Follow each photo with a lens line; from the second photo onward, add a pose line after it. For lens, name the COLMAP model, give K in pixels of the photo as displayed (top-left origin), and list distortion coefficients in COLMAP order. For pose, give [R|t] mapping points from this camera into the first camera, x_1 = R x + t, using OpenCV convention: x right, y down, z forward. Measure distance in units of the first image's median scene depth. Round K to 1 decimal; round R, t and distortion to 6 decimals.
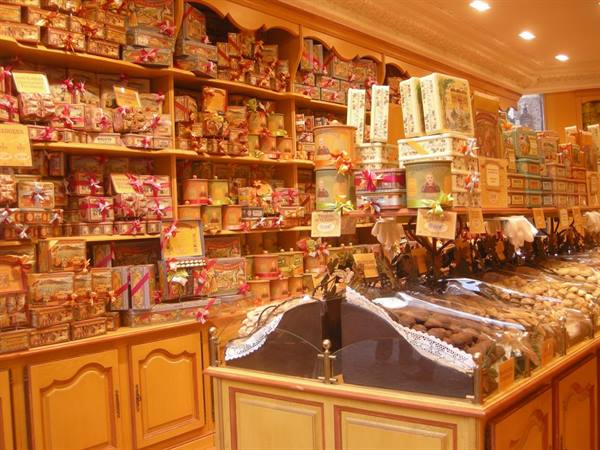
lens RADIAL K [[628.4, 0, 300.0], [0, 628.4, 225.0], [0, 0, 1]] dist [-0.173992, 0.012999]
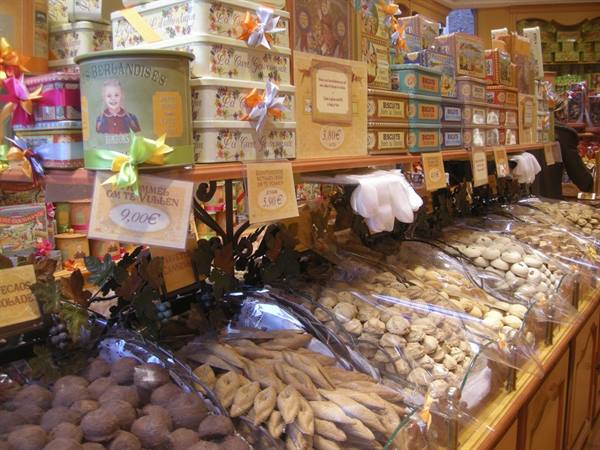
lens RADIAL K [[628.4, 0, 300.0], [0, 628.4, 225.0], [0, 0, 1]] dist [-0.173992, 0.012999]
pose [[0.994057, 0.003813, 0.108794, 0.232205], [-0.017764, 0.991673, 0.127552, -0.037966], [-0.107402, -0.128727, 0.985847, 0.493508]]
